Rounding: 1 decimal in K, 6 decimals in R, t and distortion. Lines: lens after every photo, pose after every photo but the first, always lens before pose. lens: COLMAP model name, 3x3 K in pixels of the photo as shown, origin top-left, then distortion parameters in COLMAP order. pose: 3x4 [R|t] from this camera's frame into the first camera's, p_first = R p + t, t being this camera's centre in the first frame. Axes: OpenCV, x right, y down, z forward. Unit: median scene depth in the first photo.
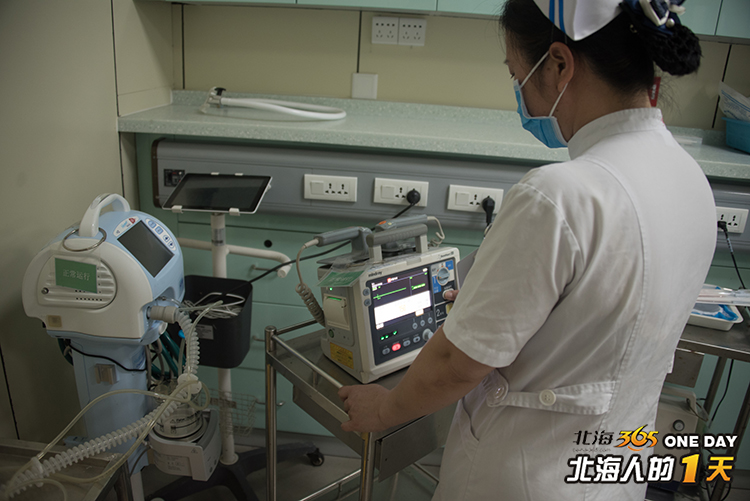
lens RADIAL K [[627.3, 0, 375.4], [0, 627.3, 249.3], [0, 0, 1]] dist [-0.000838, -0.000038]
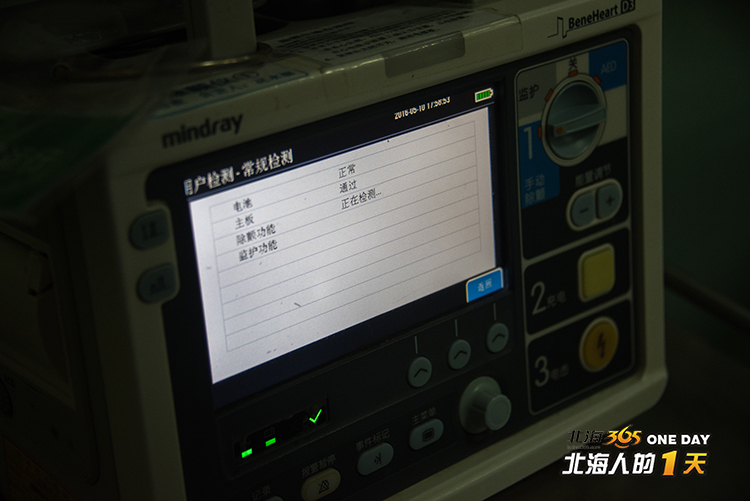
lens RADIAL K [[1668.3, 0, 374.0], [0, 1668.3, 250.3], [0, 0, 1]] dist [0.286145, 0.000000]
pose [[0.999469, 0.031698, 0.007521, 0.042122], [-0.032558, 0.979944, 0.196597, -0.020885], [-0.001138, -0.196738, 0.980456, 0.473771]]
